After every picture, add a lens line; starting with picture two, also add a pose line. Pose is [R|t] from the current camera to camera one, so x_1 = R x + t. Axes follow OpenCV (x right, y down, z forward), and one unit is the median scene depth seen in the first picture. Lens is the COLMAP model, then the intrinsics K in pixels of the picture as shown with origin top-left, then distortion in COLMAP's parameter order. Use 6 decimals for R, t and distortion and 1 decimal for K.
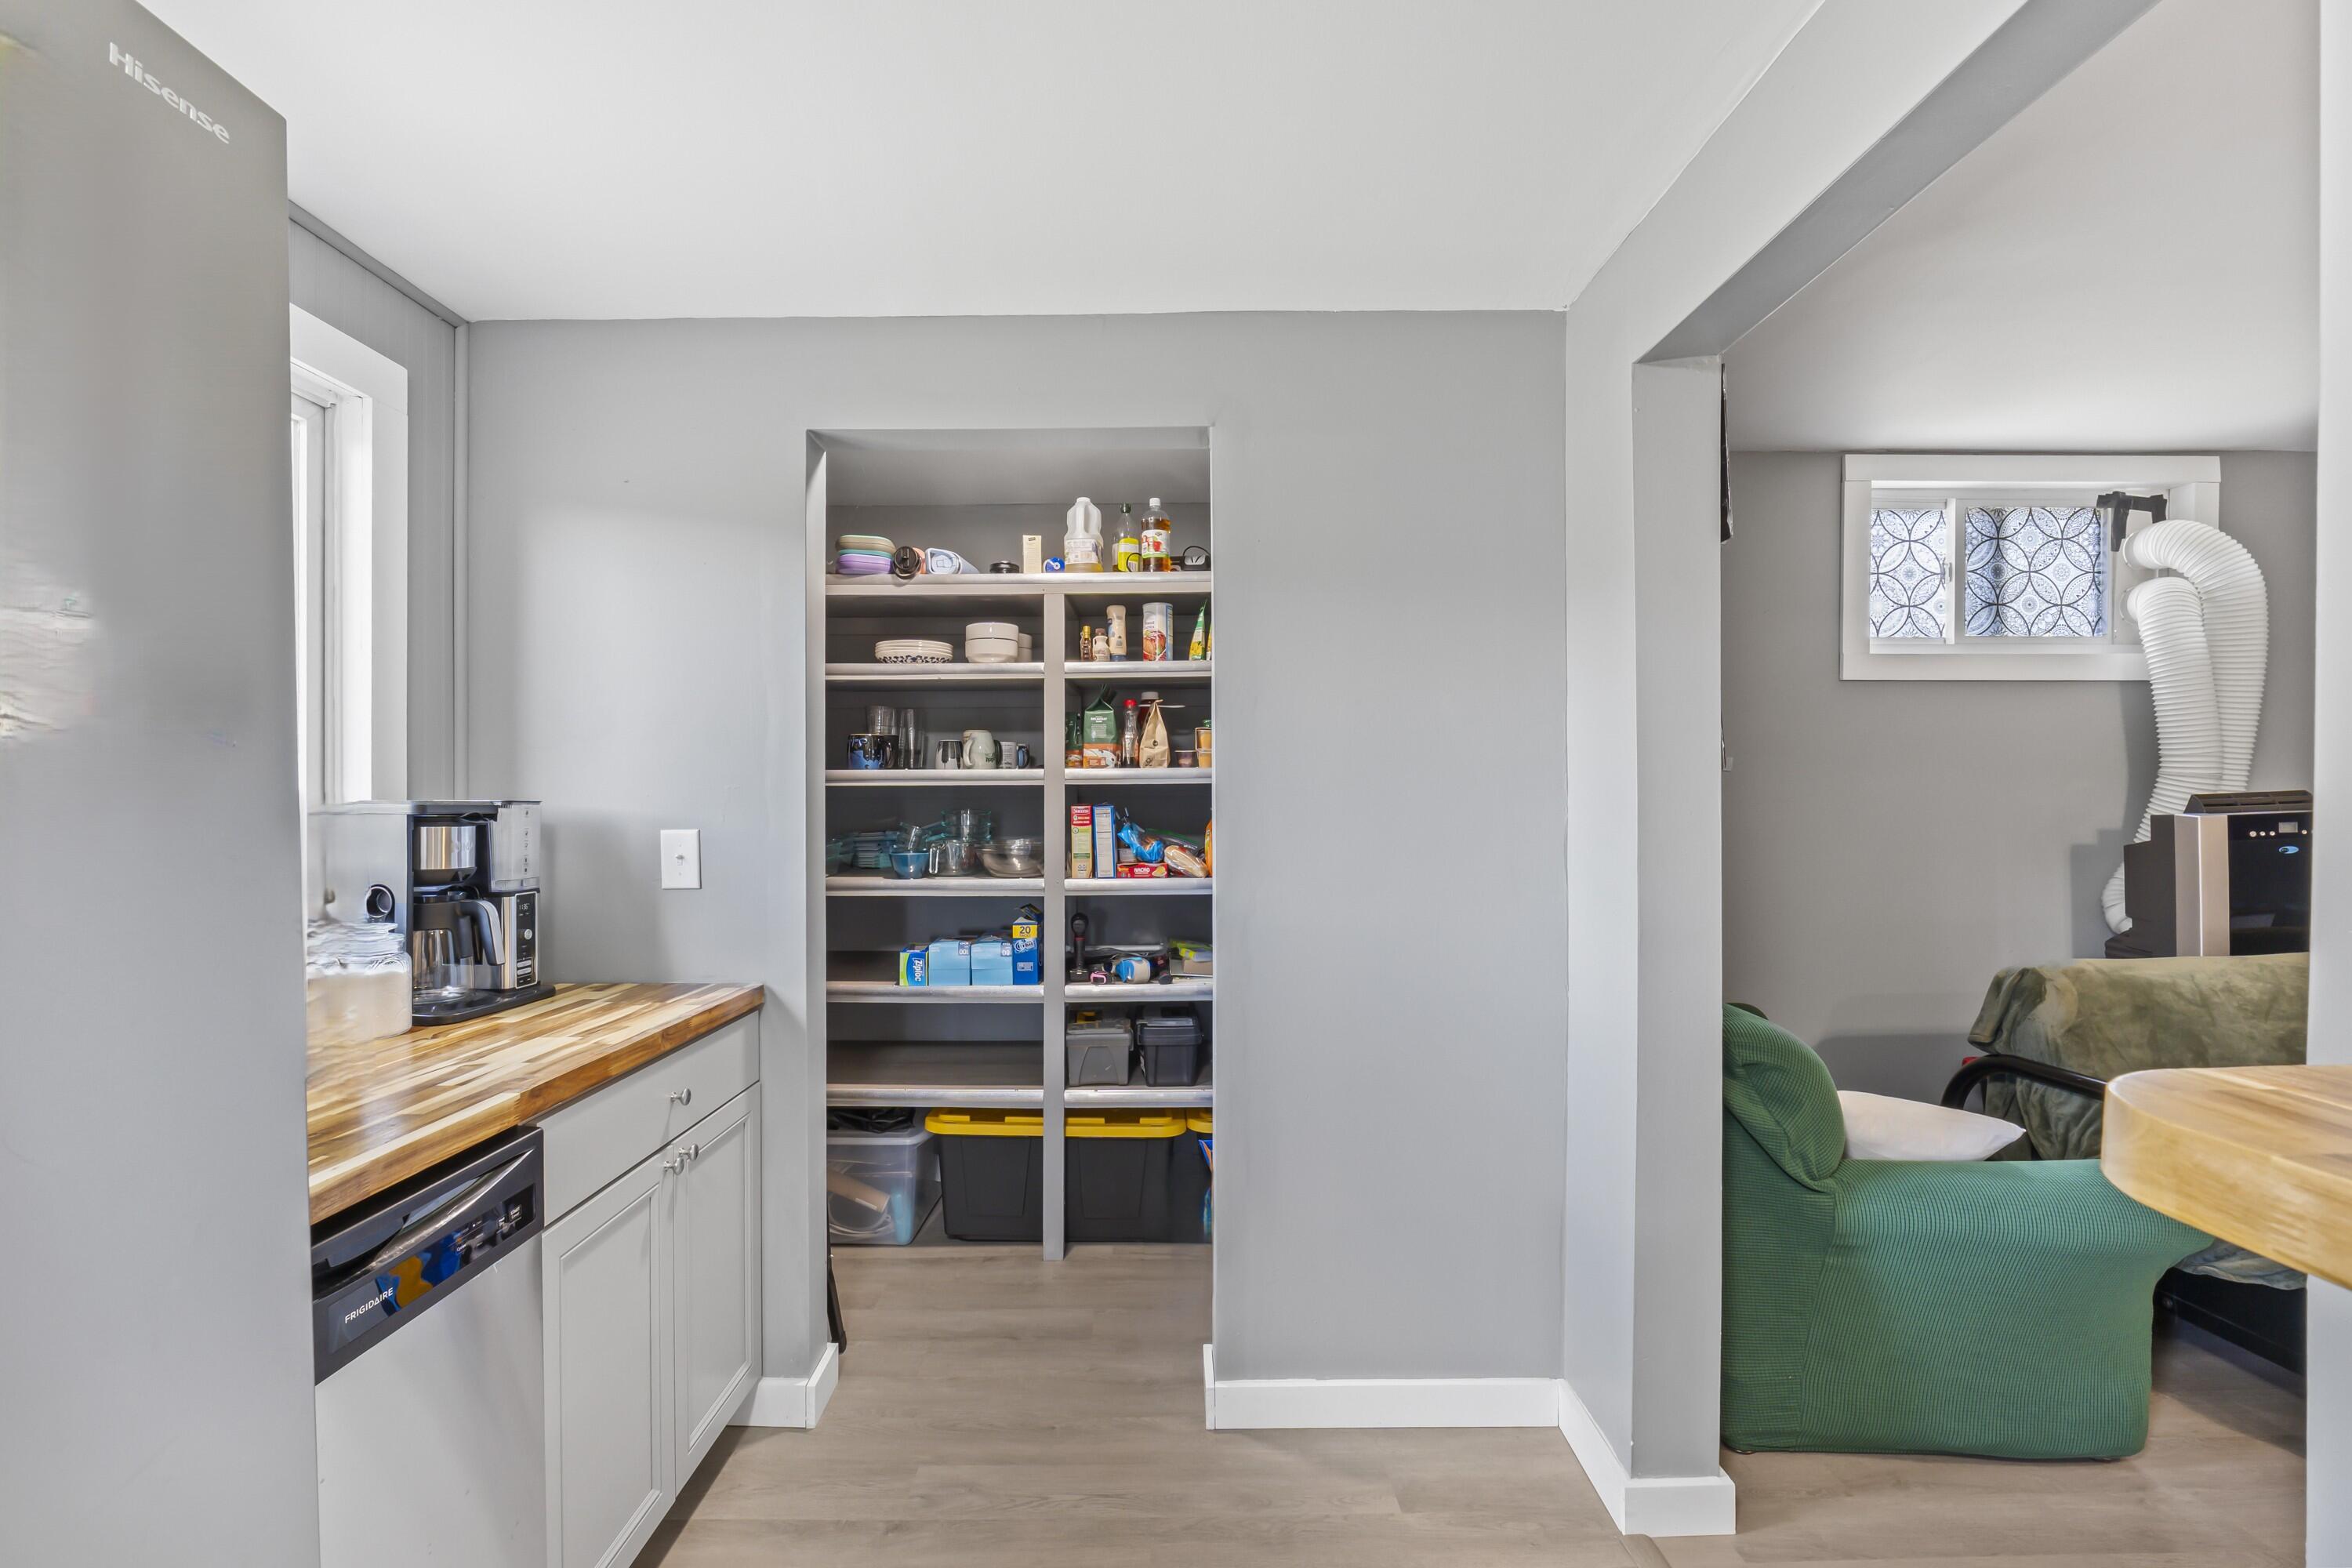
lens RADIAL K [[994.5, 0, 1173.2], [0, 994.5, 795.3], [0, 0, 1]] dist [-0.014081, -0.000439]
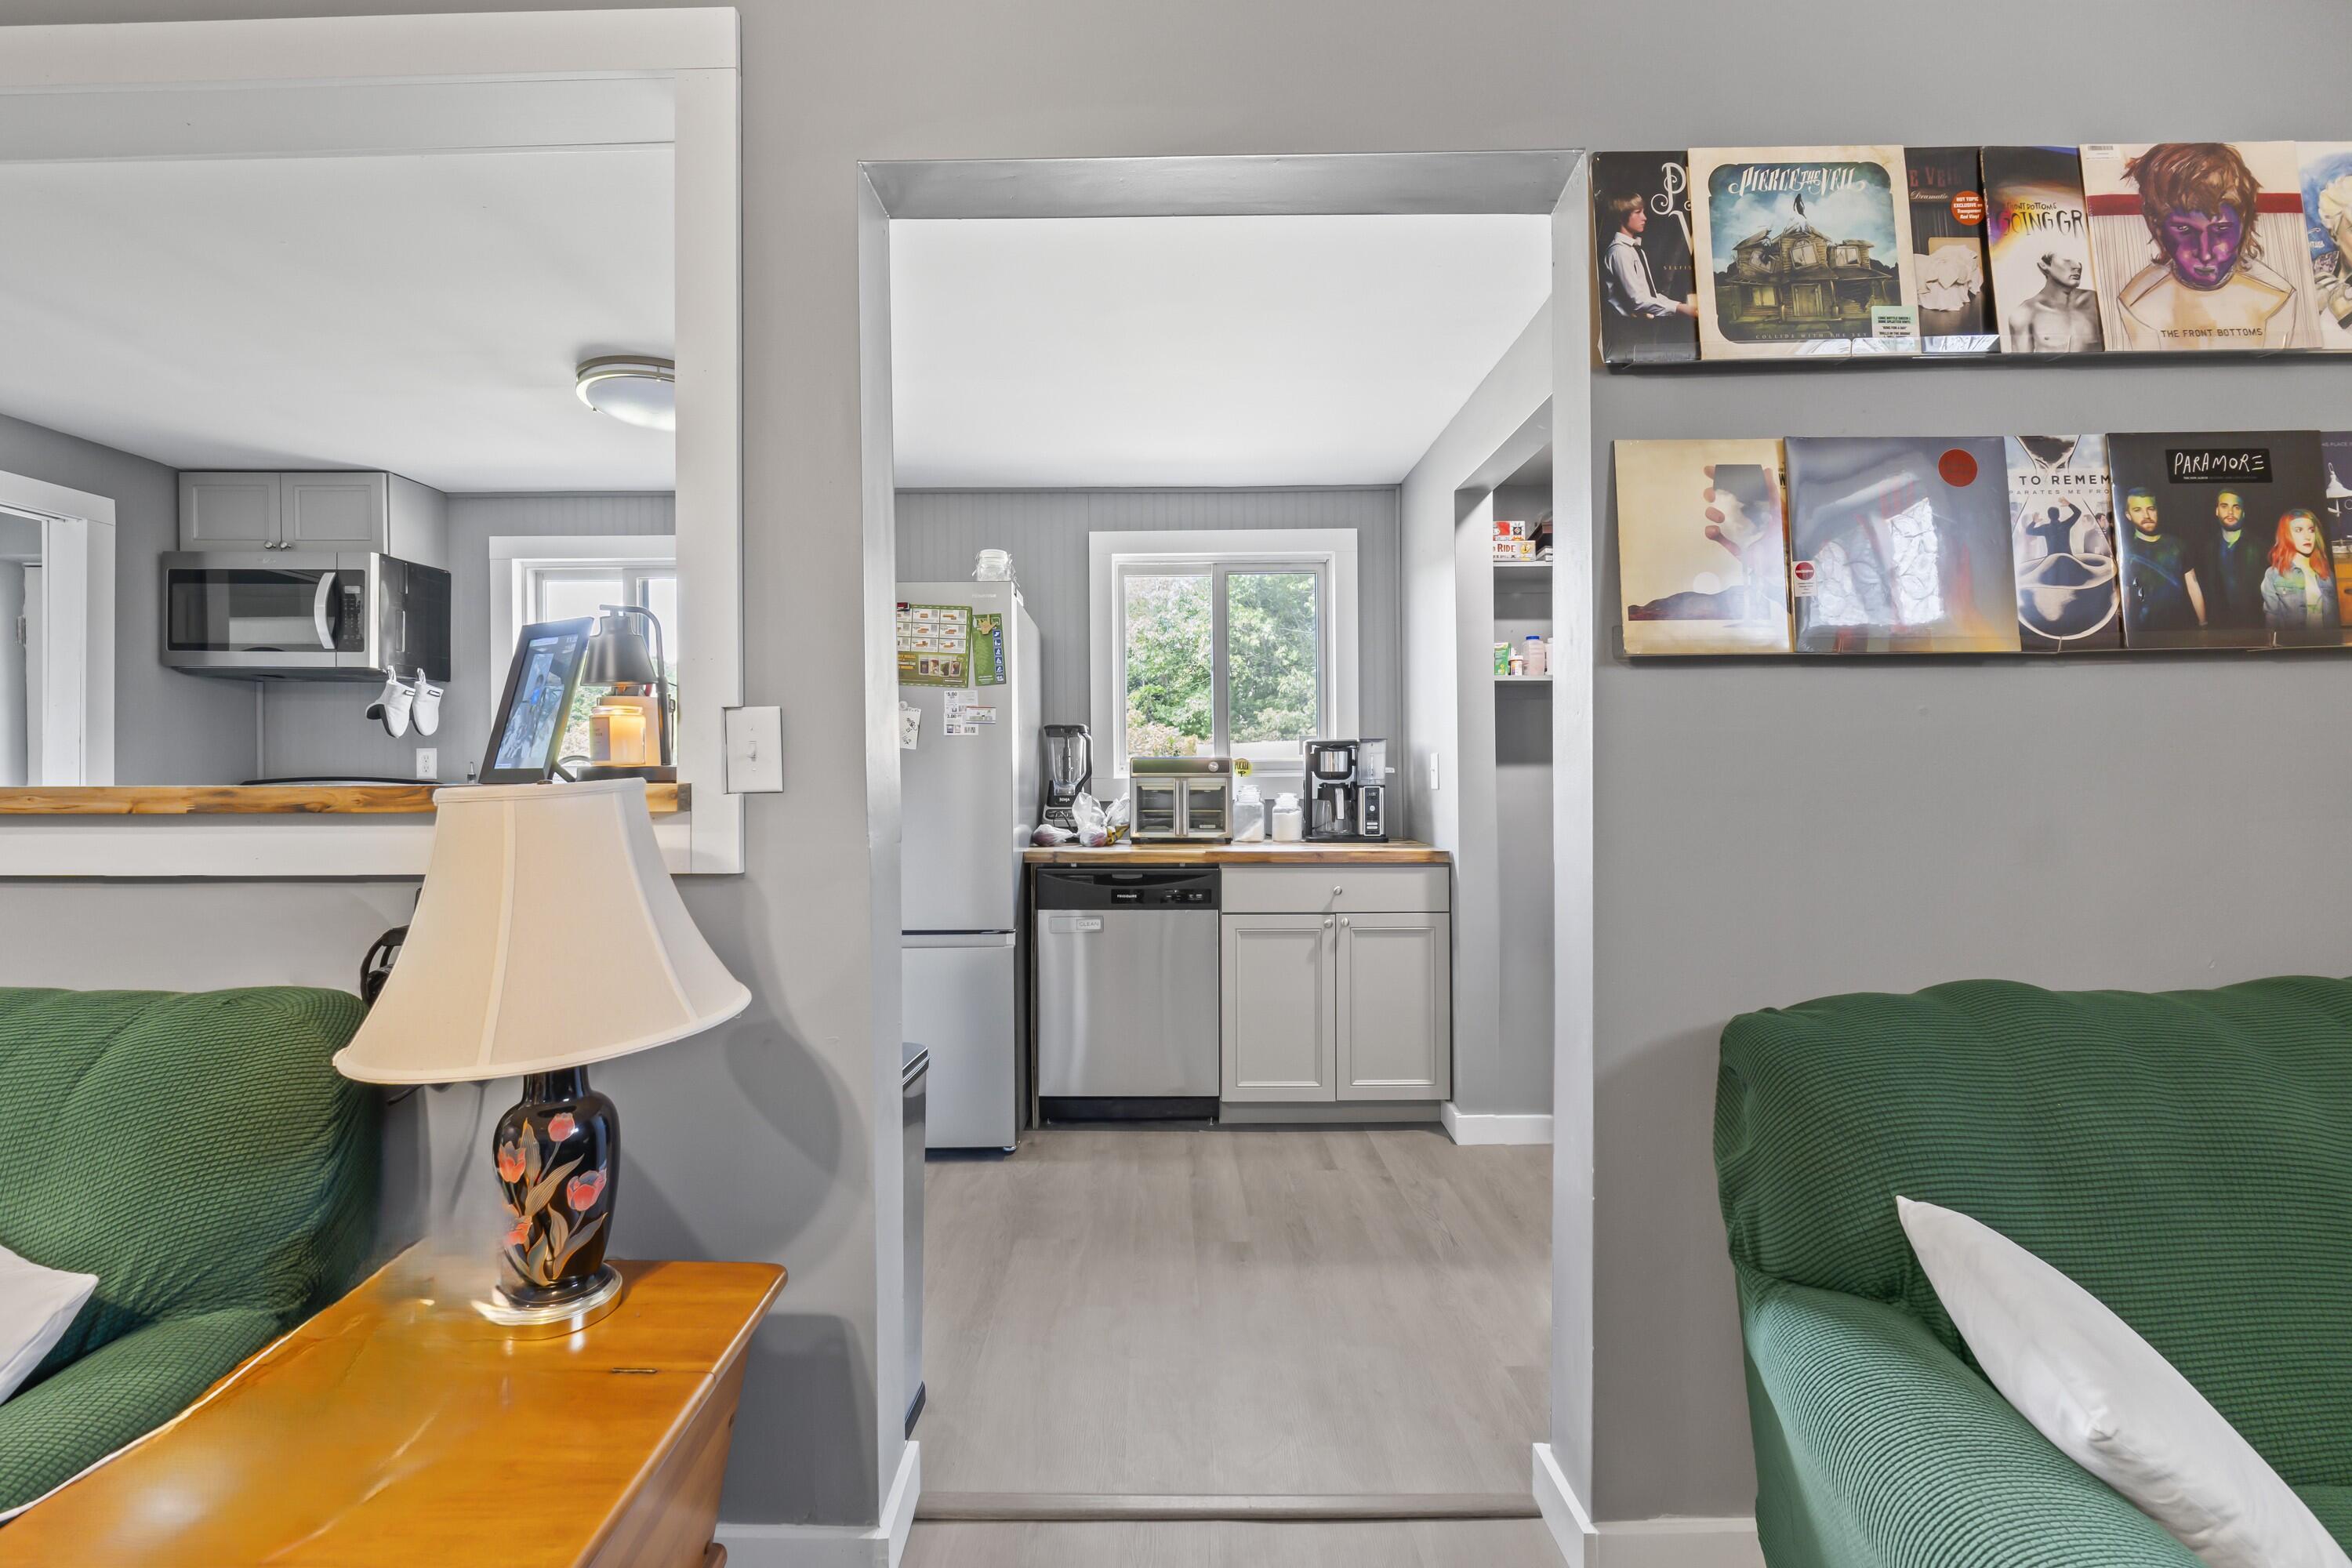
lens RADIAL K [[986.6, 0, 1164.1], [0, 986.6, 768.4], [0, 0, 1]] dist [-0.005318, -0.000393]
pose [[-0.008669, 0.000357, -0.999962, 0.815601], [0.007787, 0.999970, 0.000289, 0.038247], [0.999932, -0.007785, -0.008671, 0.396868]]
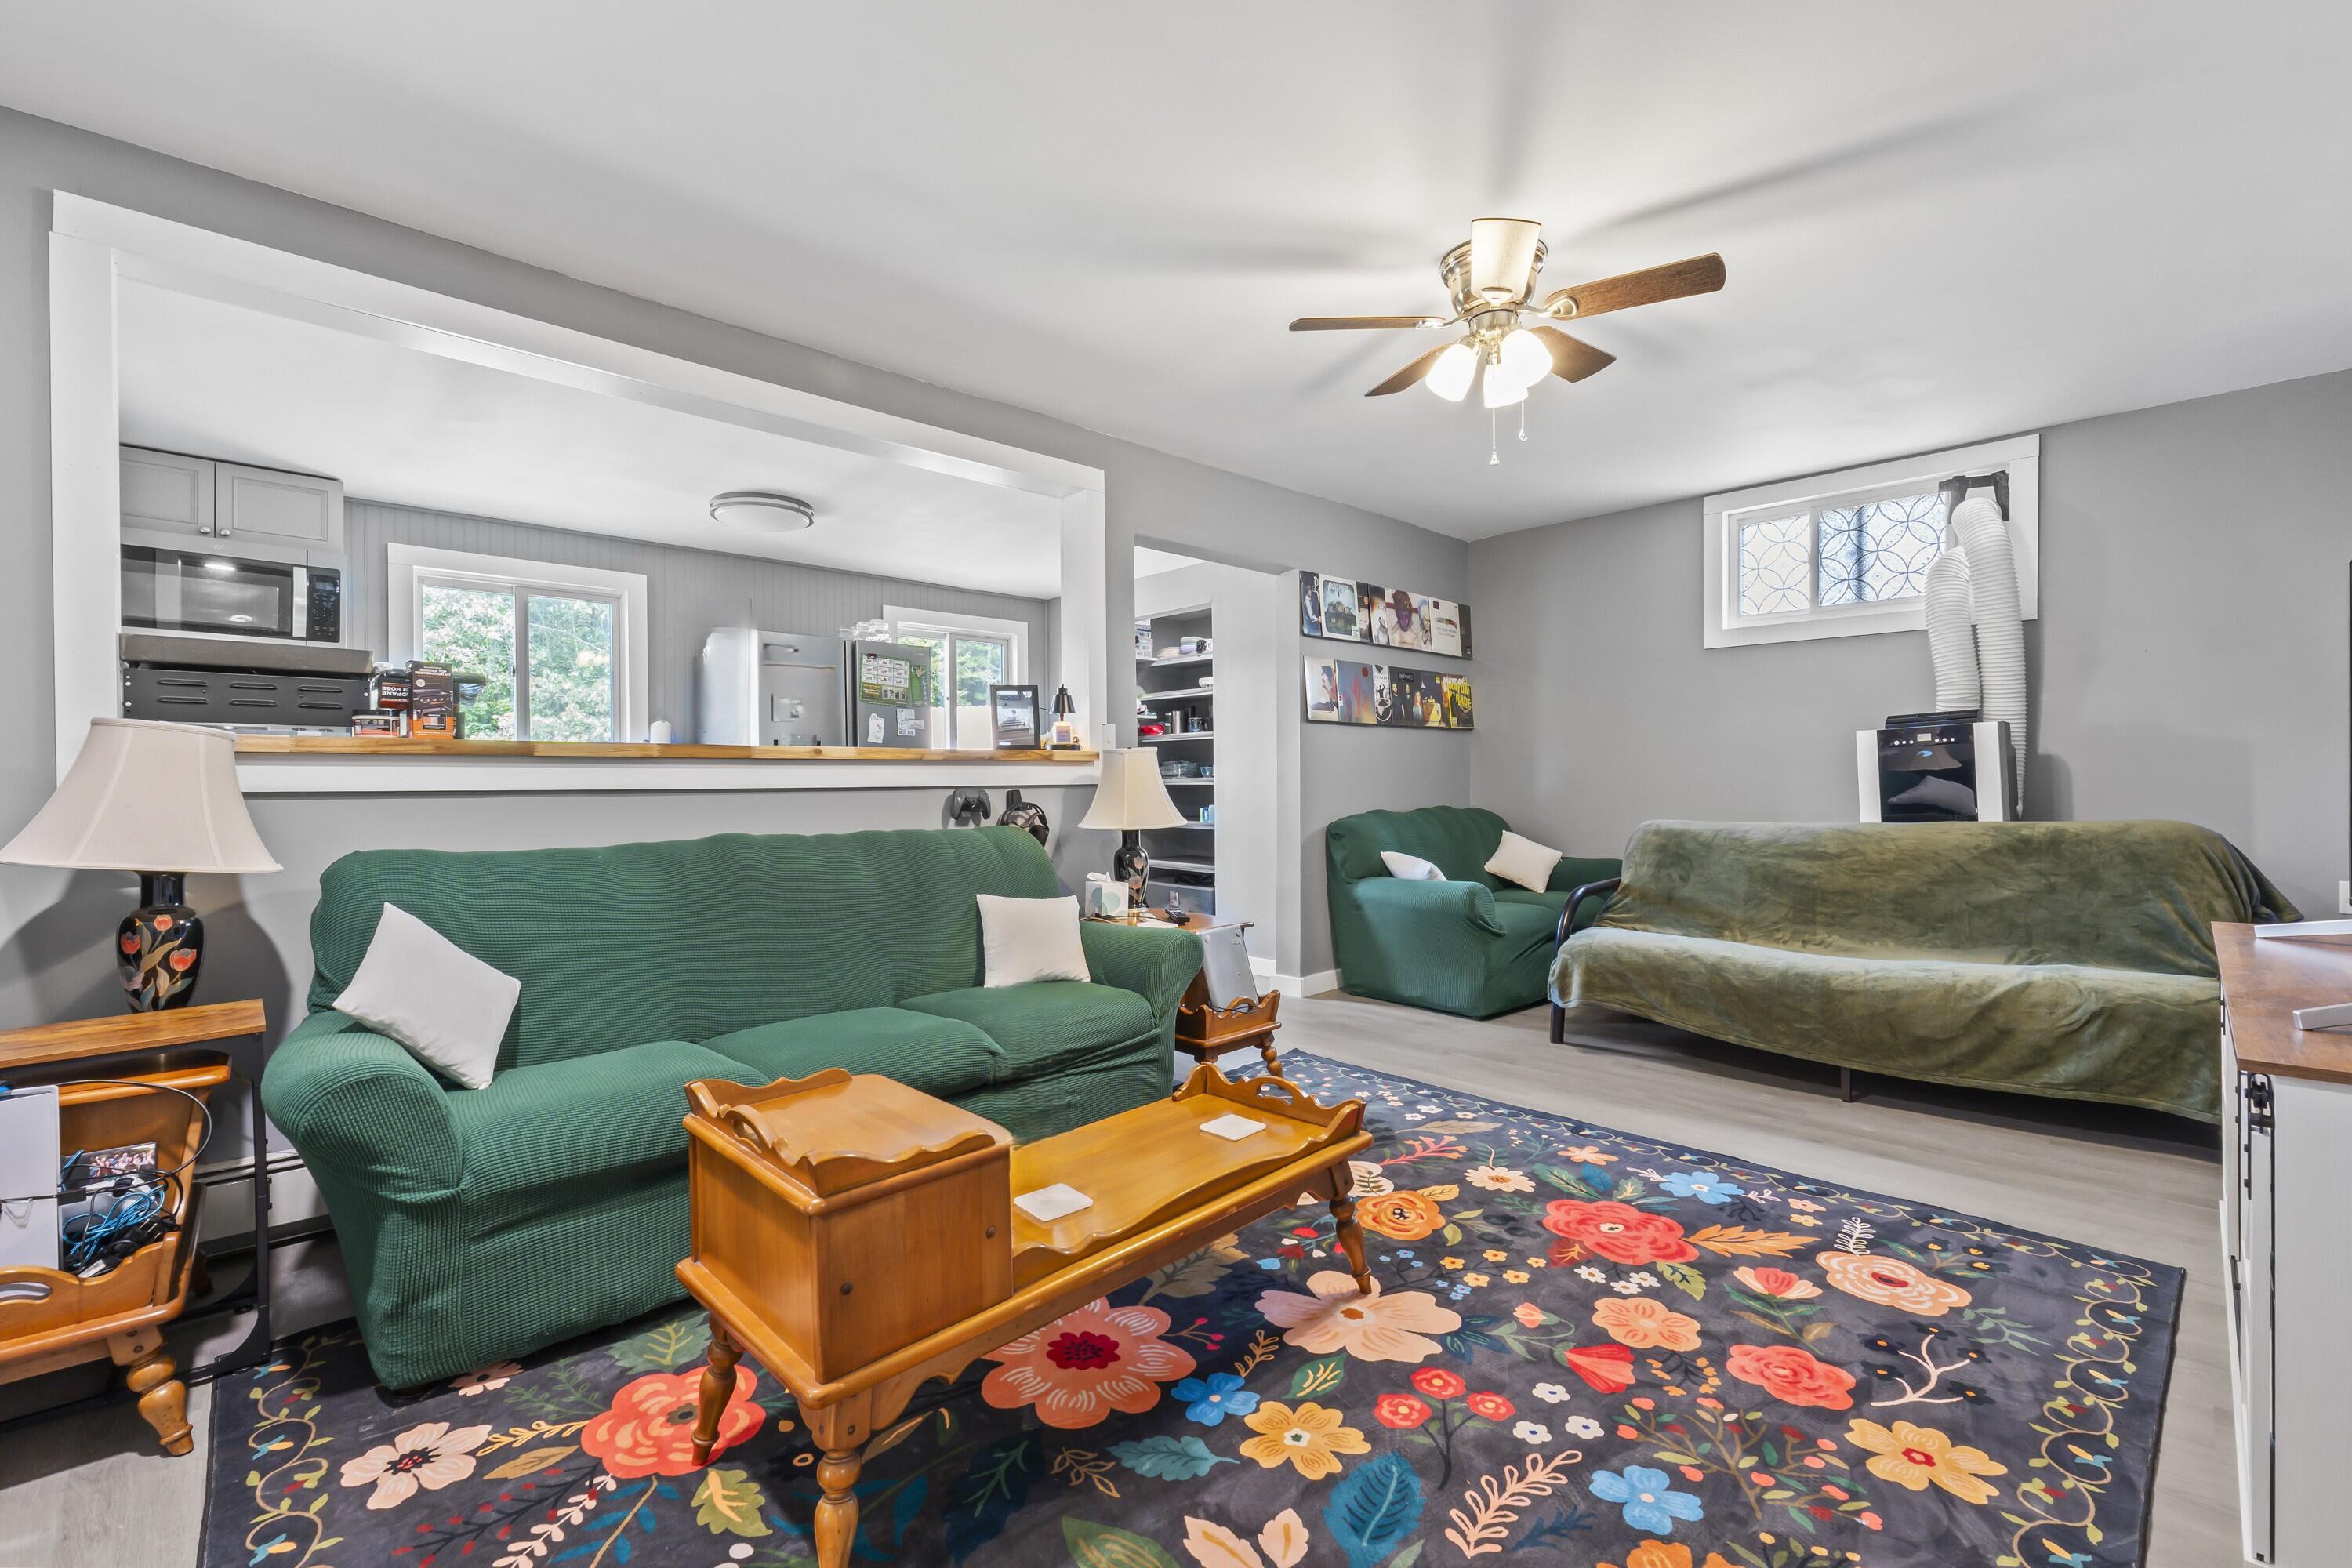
lens RADIAL K [[994.5, 0, 1173.2], [0, 994.5, 795.3], [0, 0, 1]] dist [-0.014081, -0.000439]
pose [[0.691783, 0.007839, -0.722063, 1.378513], [0.007641, 0.999806, 0.018175, 0.079255], [0.722065, -0.018090, 0.691588, -0.698140]]
